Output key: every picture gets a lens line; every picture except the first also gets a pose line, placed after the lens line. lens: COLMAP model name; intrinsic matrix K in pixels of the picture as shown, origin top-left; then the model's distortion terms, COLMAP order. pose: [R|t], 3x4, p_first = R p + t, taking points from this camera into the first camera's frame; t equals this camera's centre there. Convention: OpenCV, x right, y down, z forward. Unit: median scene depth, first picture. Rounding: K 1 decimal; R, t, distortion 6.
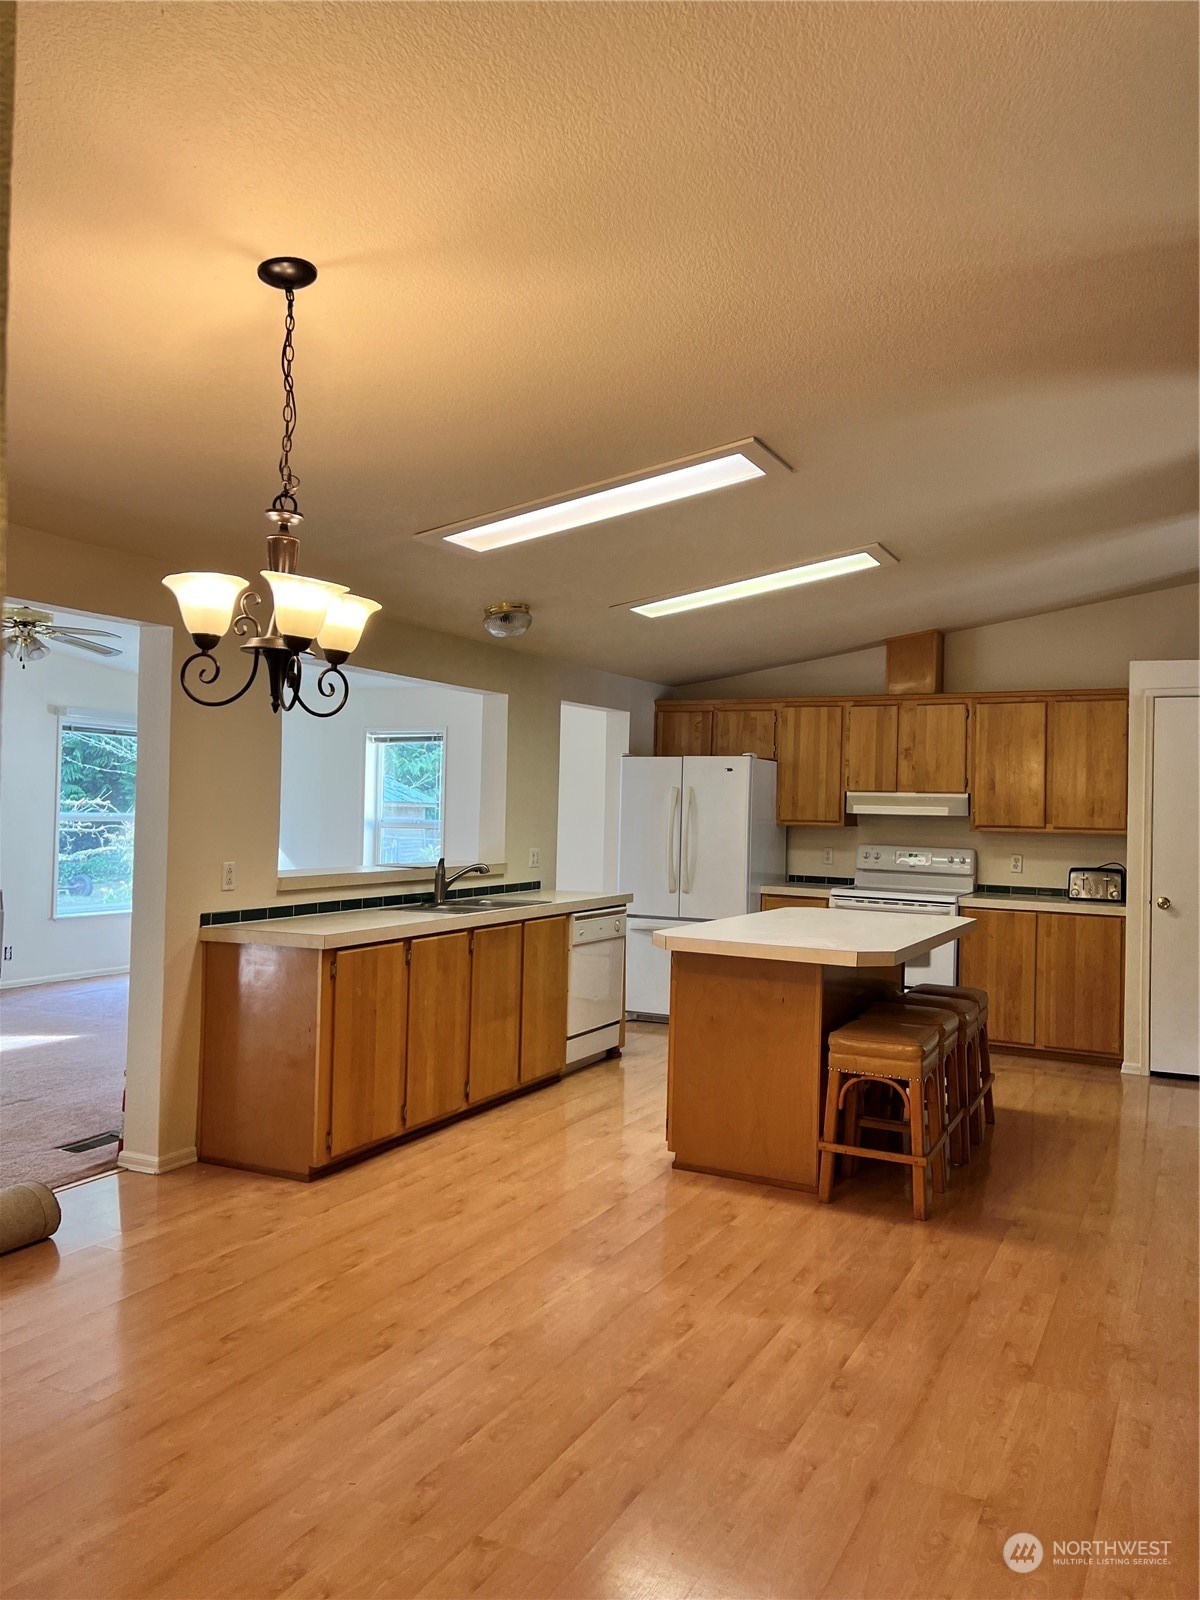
lens RADIAL K [[1201.7, 0, 608.7], [0, 1201.7, 805.8], [0, 0, 1]] dist [0.084653, -0.072253]
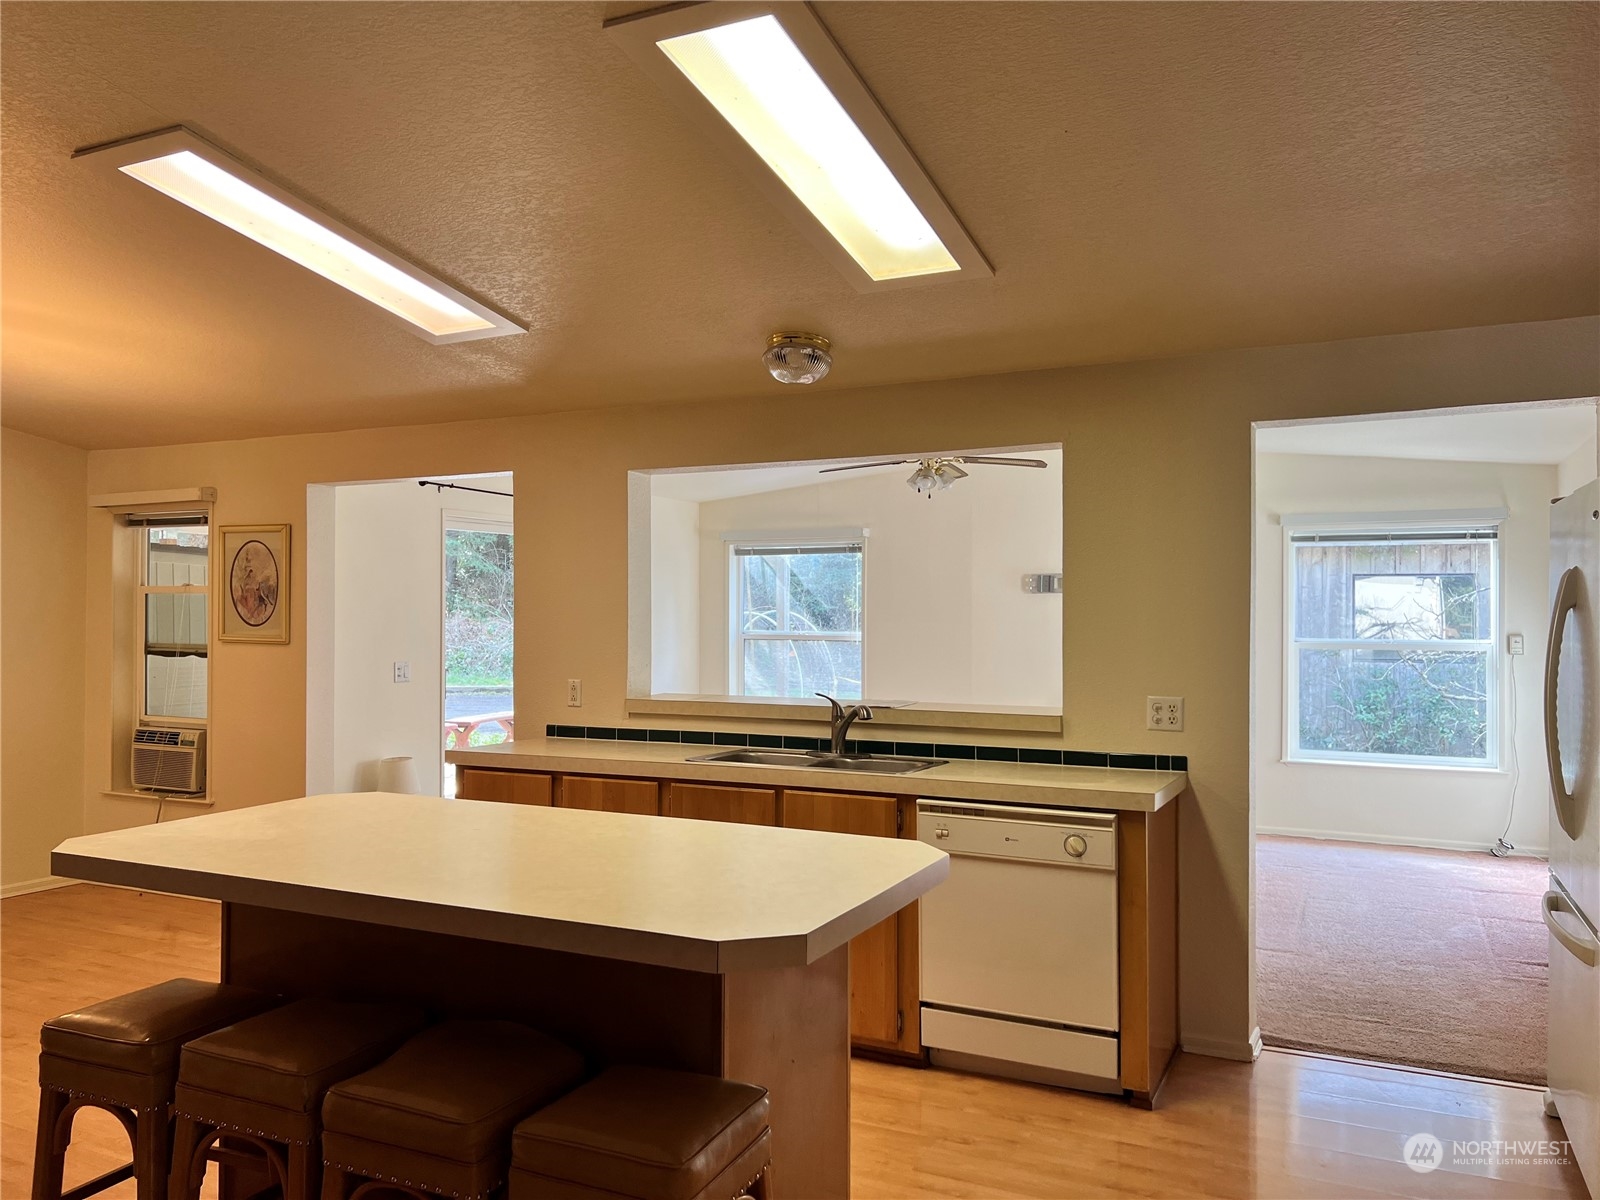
lens RADIAL K [[1201.7, 0, 787.2], [0, 1201.7, 606.2], [0, 0, 1]] dist [0.084653, -0.072253]
pose [[0.000701, -0.029474, -0.999565, 0.542995], [0.002331, 0.999563, -0.029472, 0.009736], [0.999997, -0.002309, 0.000769, 0.865099]]
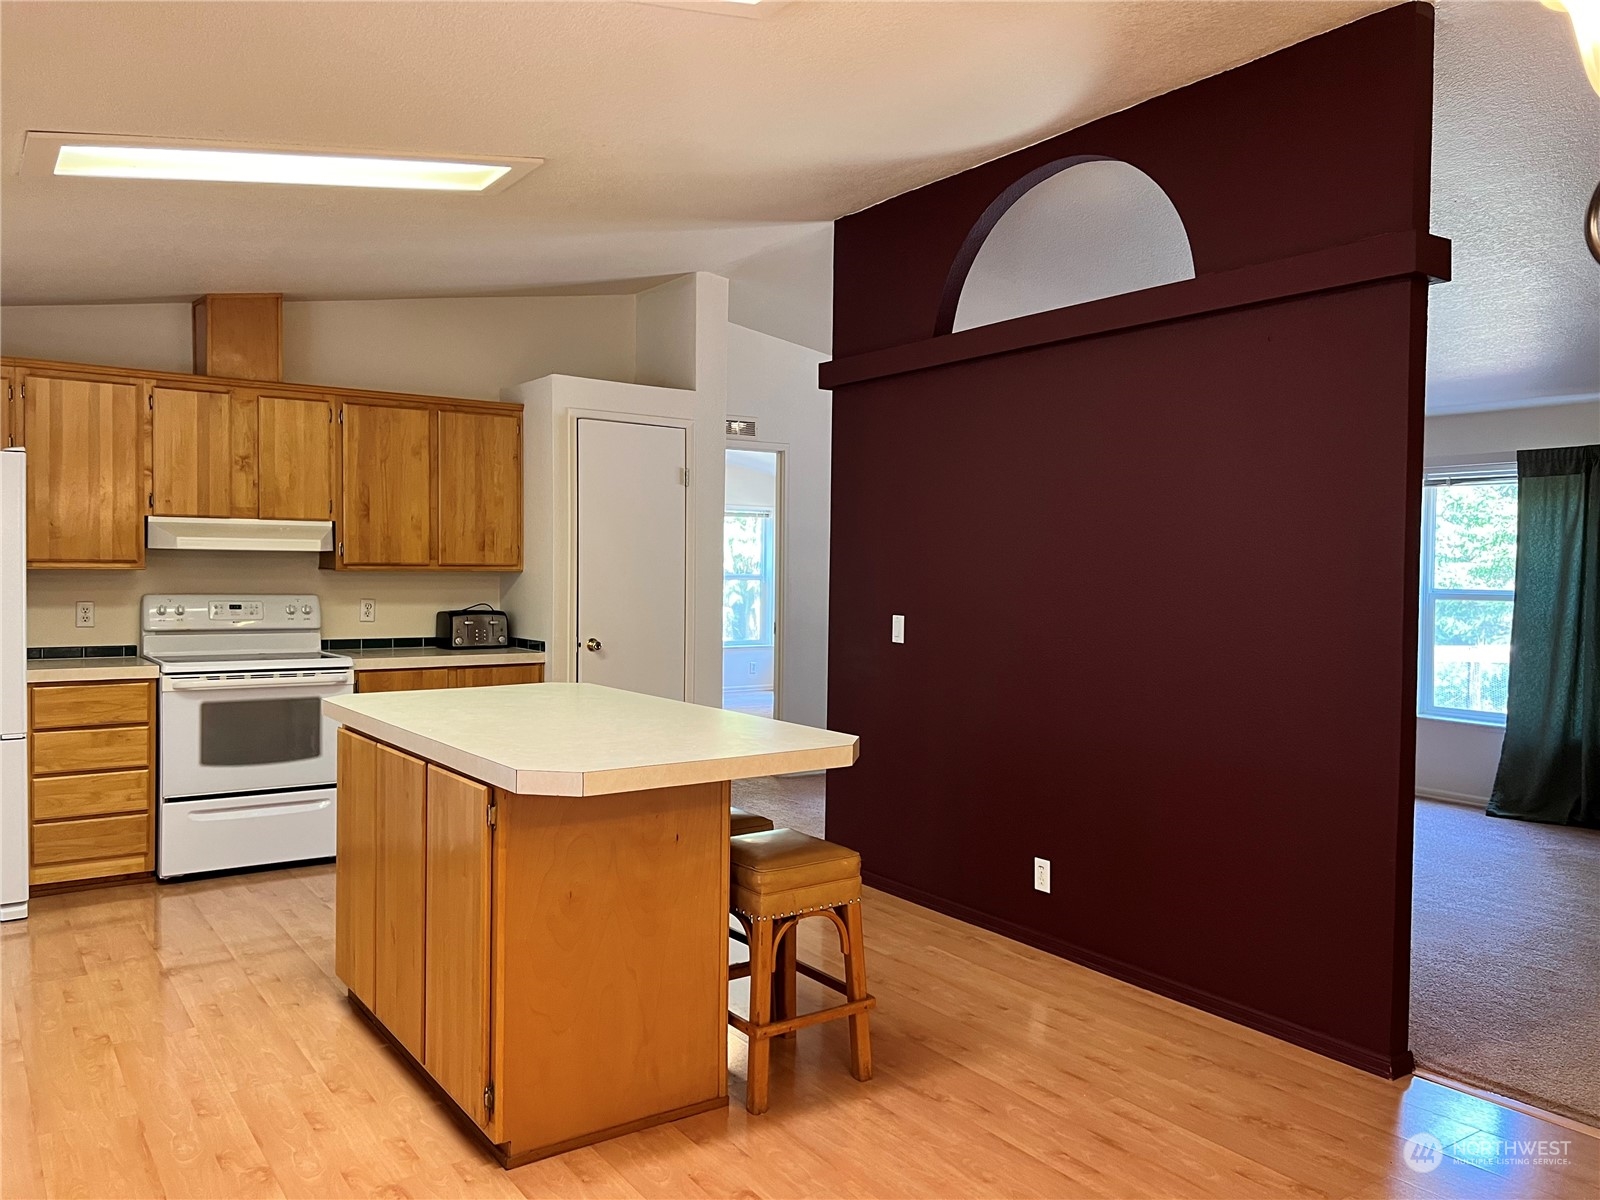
lens RADIAL K [[1201.7, 0, 809.8], [0, 1201.7, 608.7], [0, 0, 1]] dist [0.084653, -0.072253]
pose [[0.471297, -0.052008, 0.880440, -0.267513], [-0.001560, 0.998209, 0.059799, -0.002078], [-0.881973, -0.029556, 0.470372, 0.428284]]
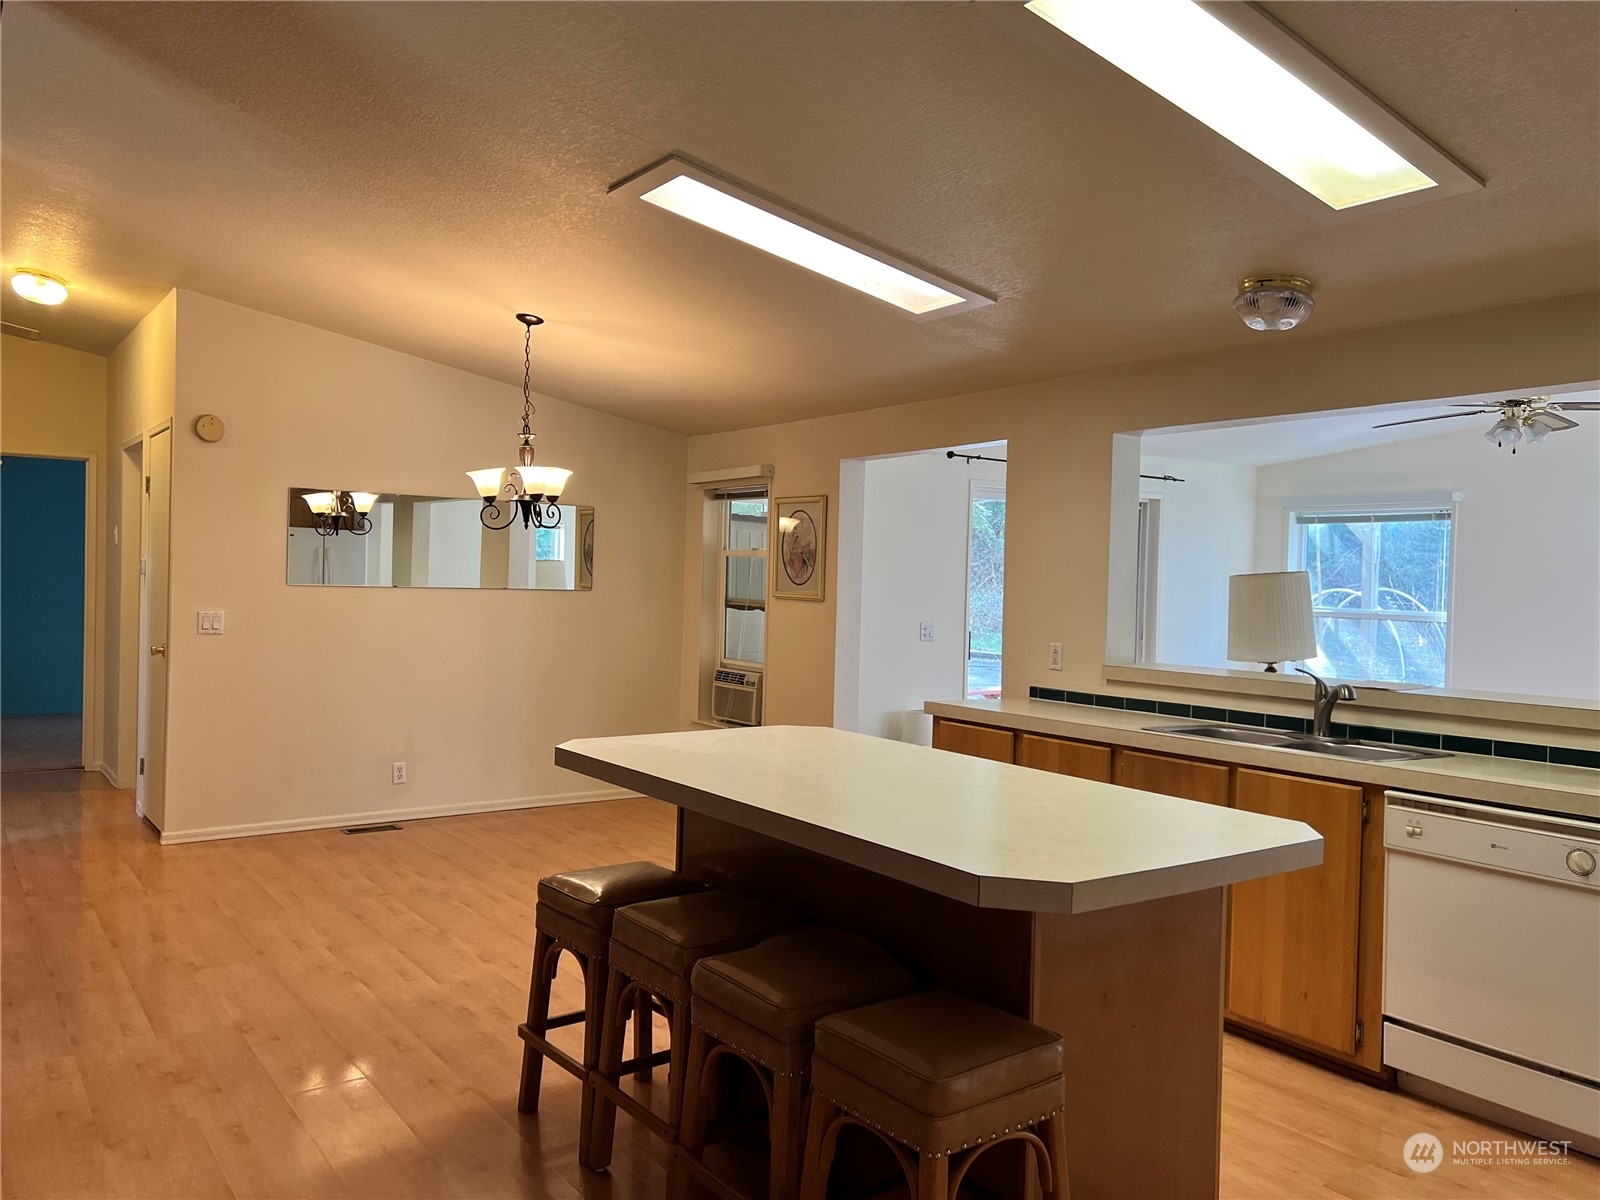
lens RADIAL K [[1201.7, 0, 805.6], [0, 1201.7, 600.5], [0, 0, 1]] dist [0.084653, -0.072253]
pose [[-0.458205, -0.019887, -0.888624, 0.539608], [-0.032938, 0.999443, -0.005382, 0.015351], [0.888236, 0.026803, -0.458605, 0.942653]]
